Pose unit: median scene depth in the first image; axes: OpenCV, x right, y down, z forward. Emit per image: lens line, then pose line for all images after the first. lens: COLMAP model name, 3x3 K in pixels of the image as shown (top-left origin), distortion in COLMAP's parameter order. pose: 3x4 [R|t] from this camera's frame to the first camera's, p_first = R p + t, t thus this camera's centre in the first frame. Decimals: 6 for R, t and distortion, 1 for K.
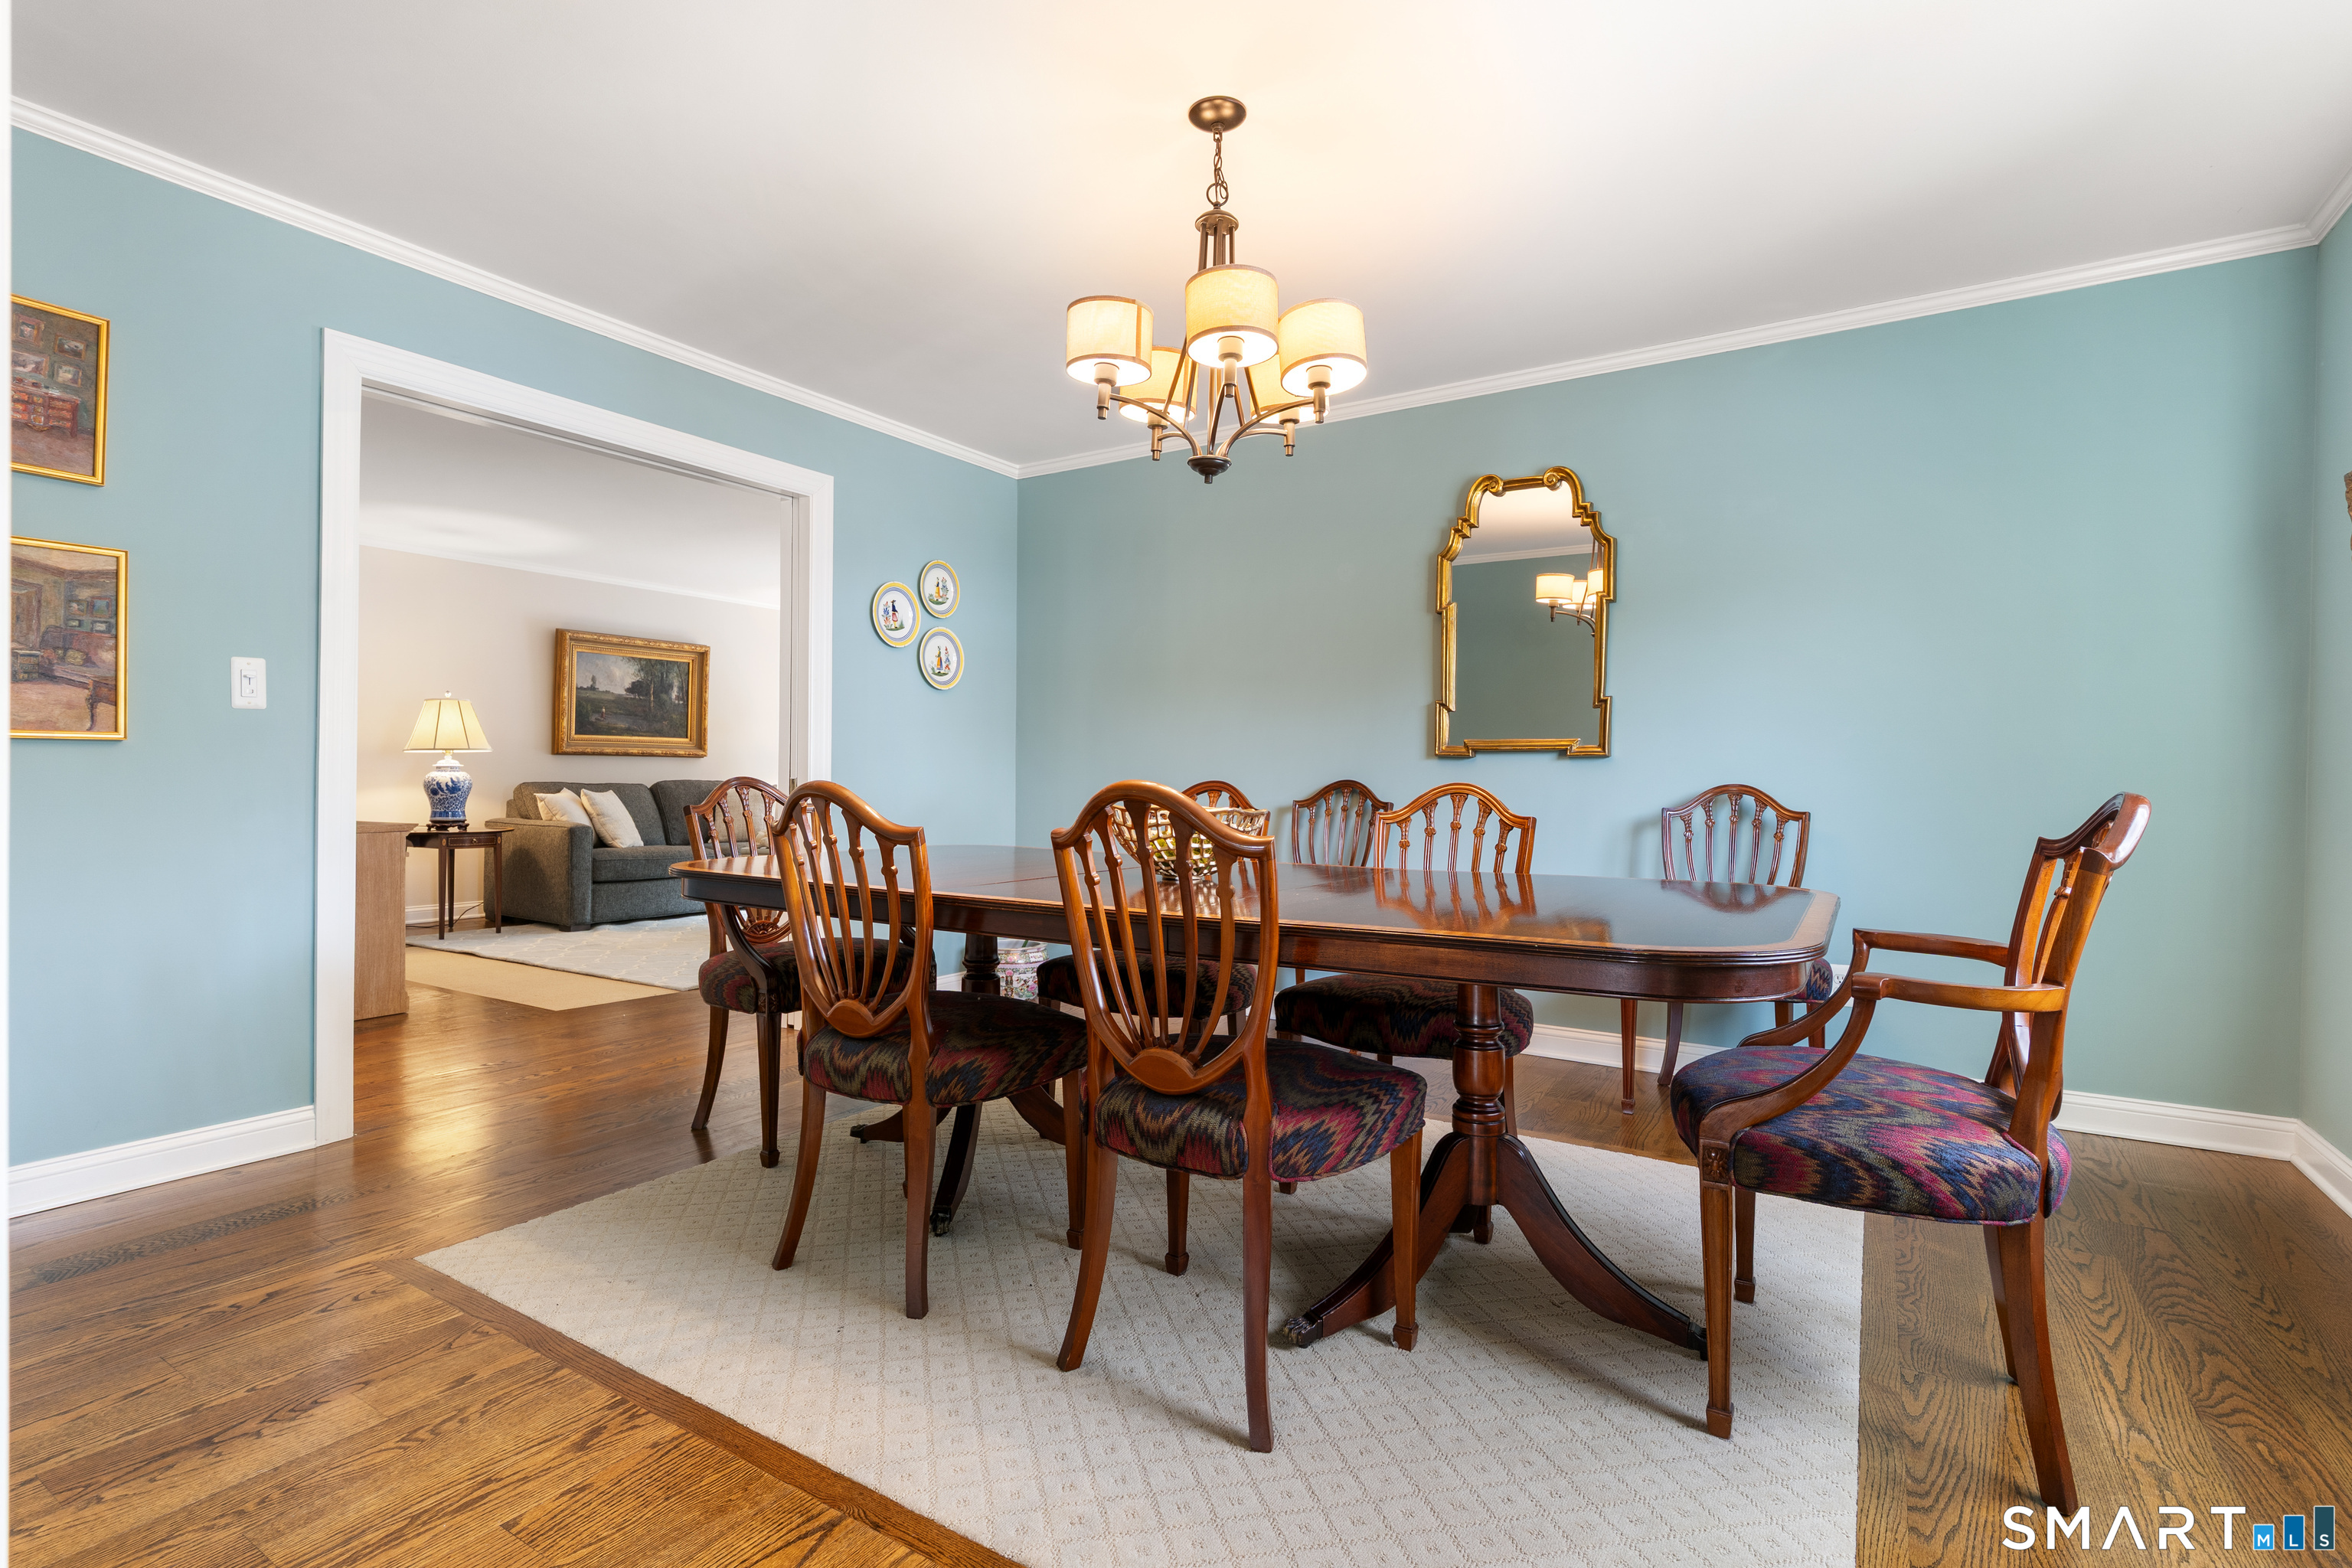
lens RADIAL K [[1121.7, 0, 1150.8], [0, 1121.7, 787.1], [0, 0, 1]] dist [0.004471, -0.000904]
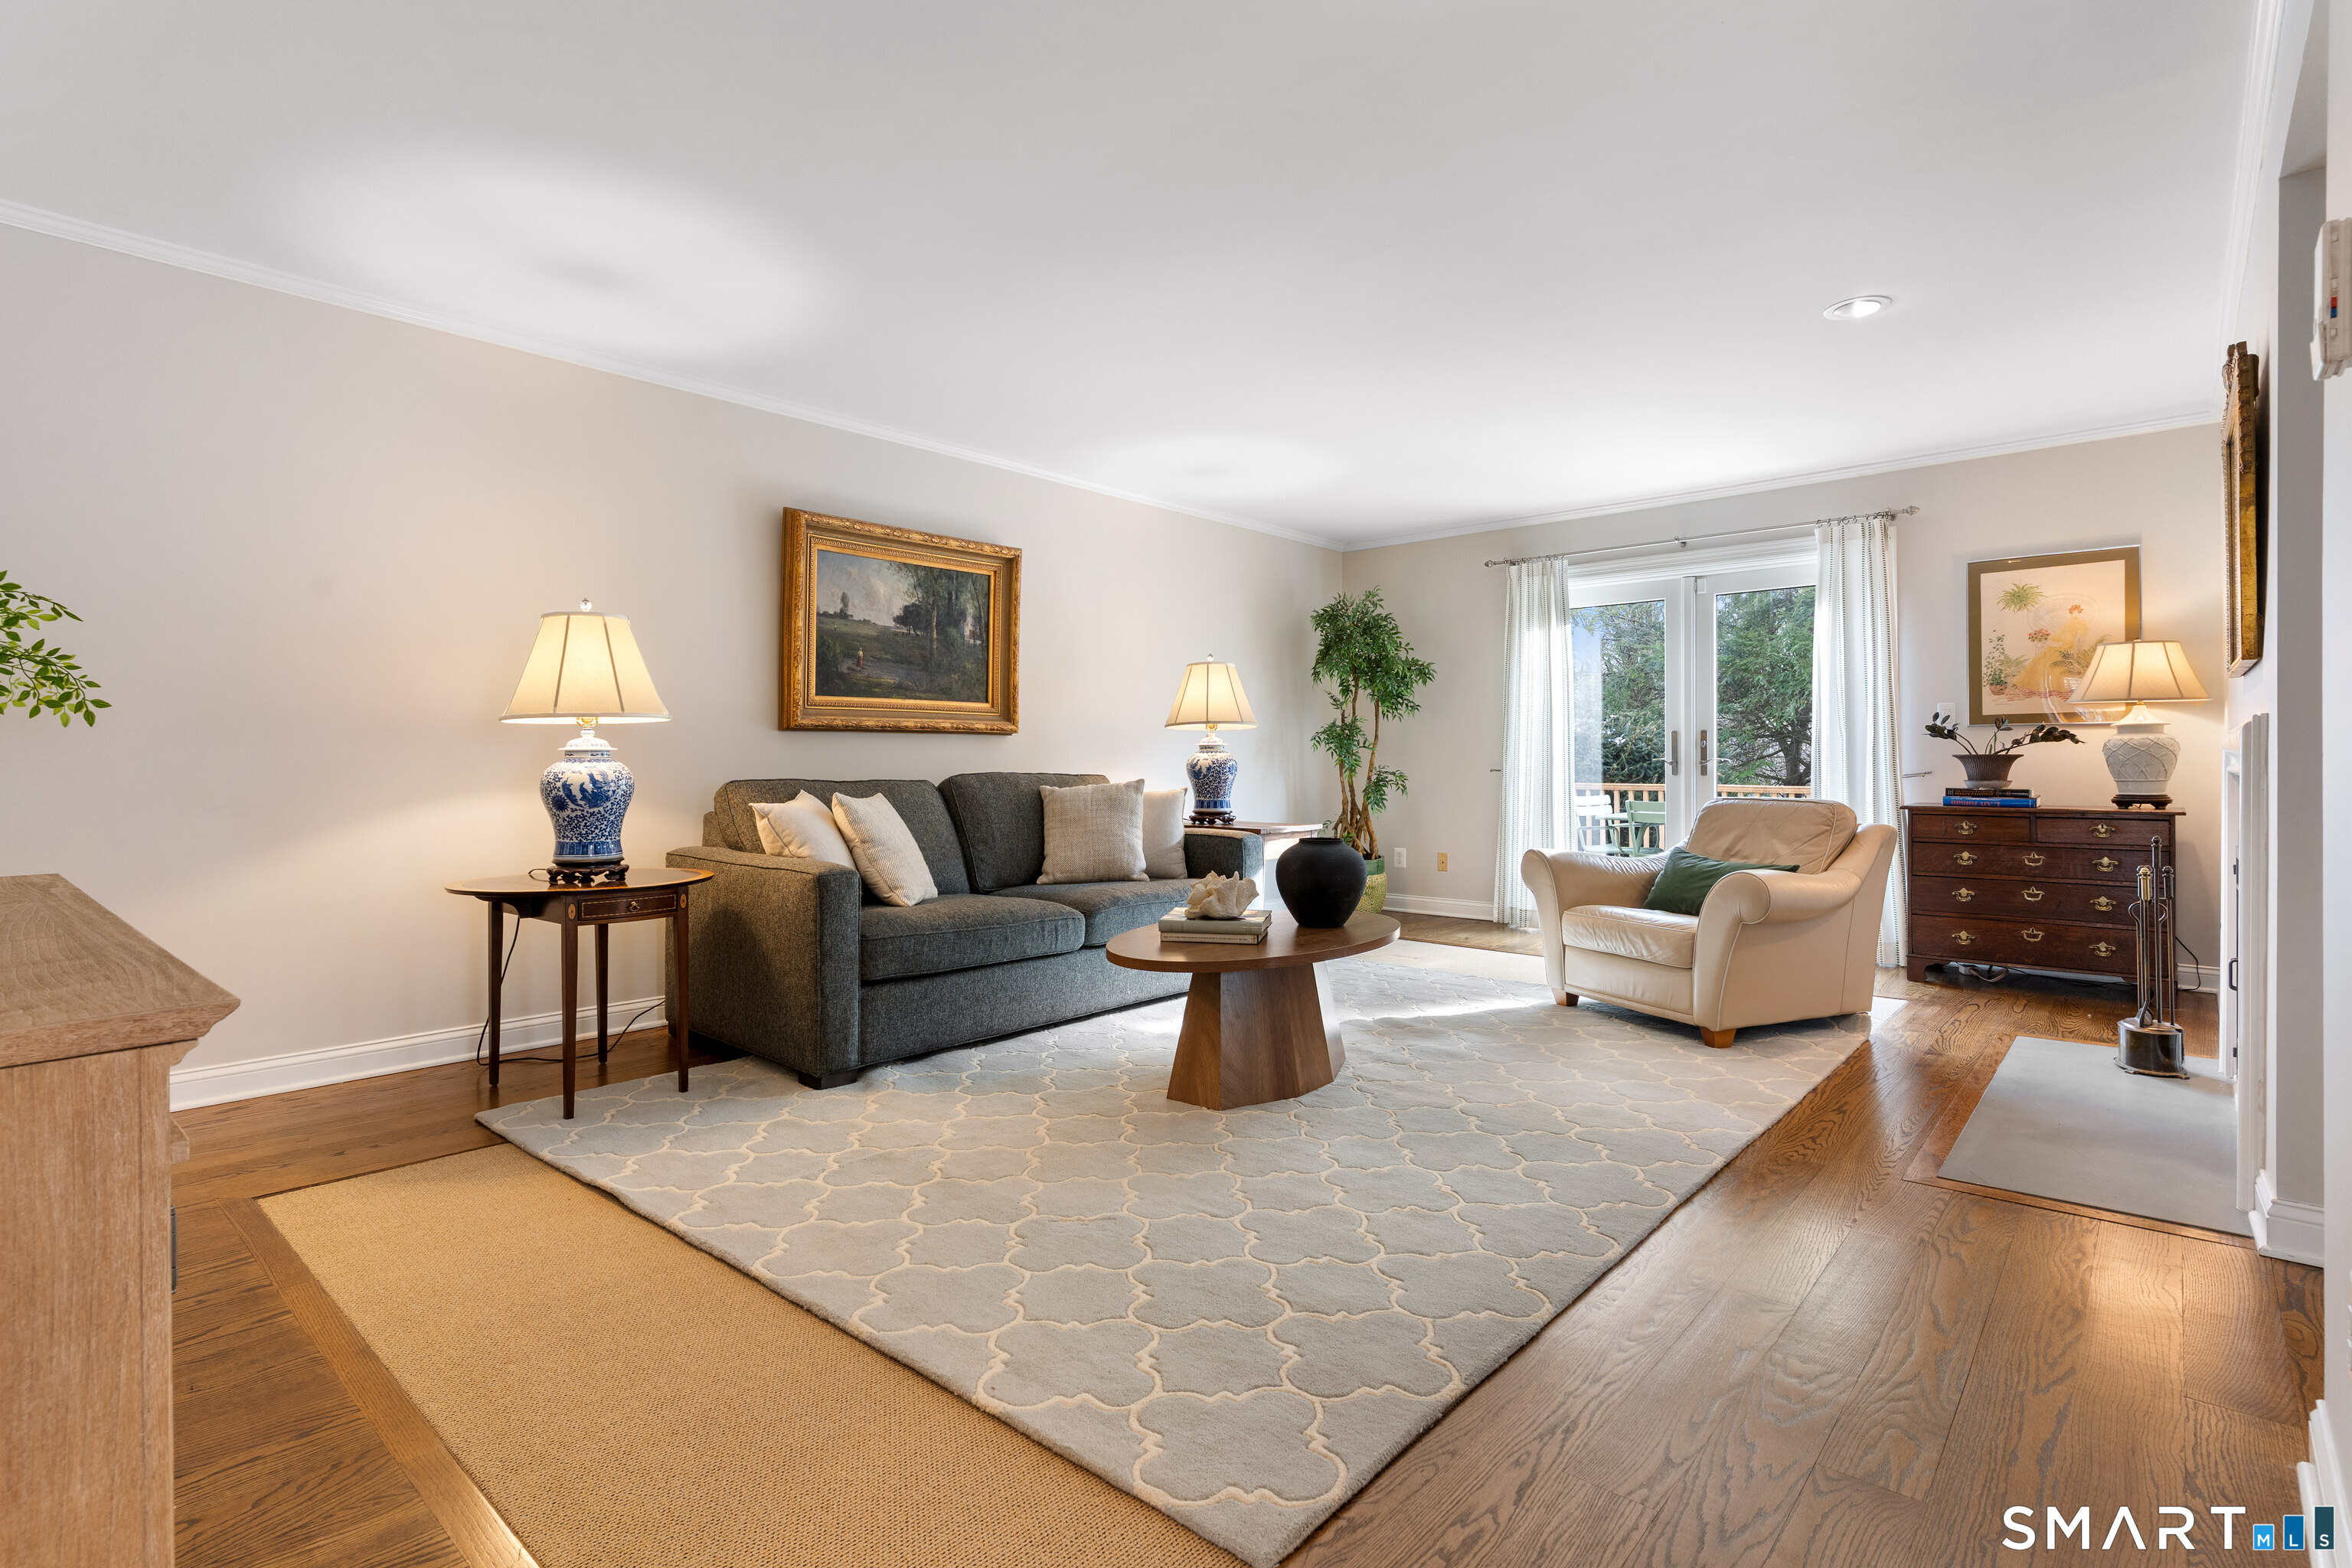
lens RADIAL K [[1121.7, 0, 1153.8], [0, 1121.7, 765.1], [0, 0, 1]] dist [0.004471, -0.000904]
pose [[0.987618, -0.009928, -0.156562, -0.264370], [0.008952, 0.999936, -0.006938, -0.005968], [0.156621, 0.005451, 0.987644, 0.482531]]
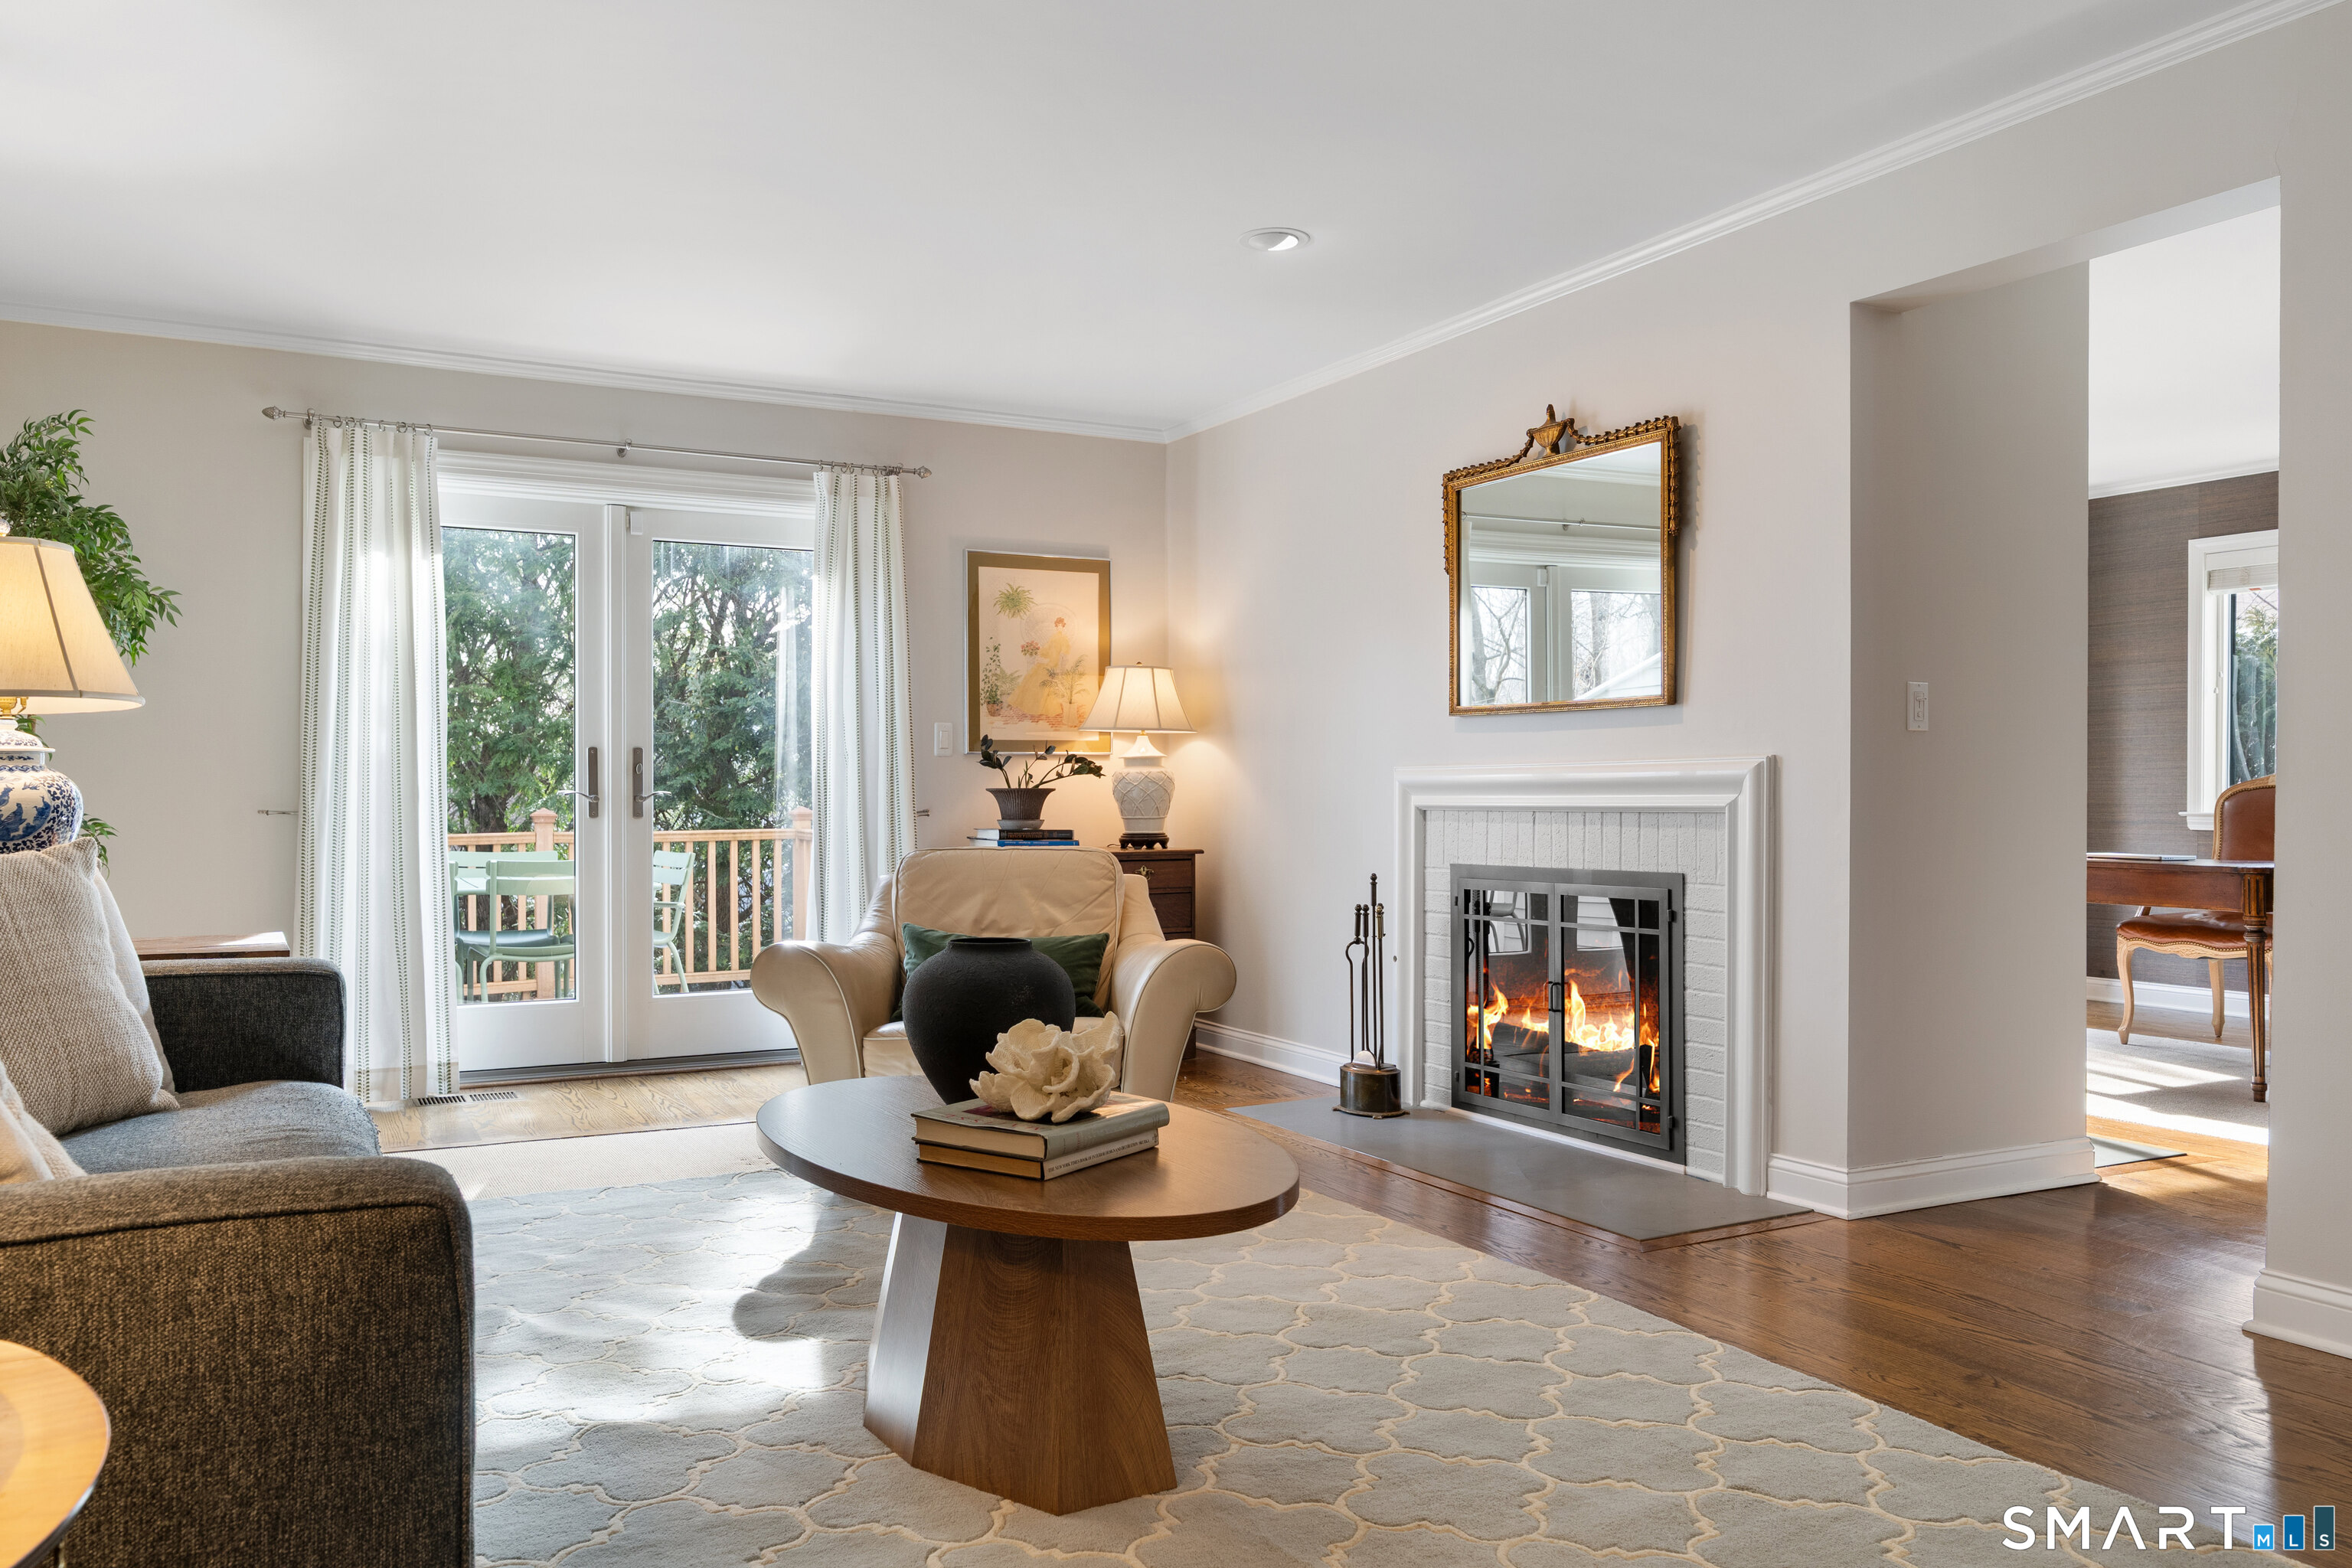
lens RADIAL K [[1755.2, 0, 1144.4], [0, 1755.2, 794.0], [0, 0, 1]] dist [-0.006561, 0.012886]
pose [[0.488191, -0.006347, 0.872714, -0.583282], [0.010245, 0.999946, 0.001542, -0.010283], [-0.872677, 0.008189, 0.488229, 0.733686]]
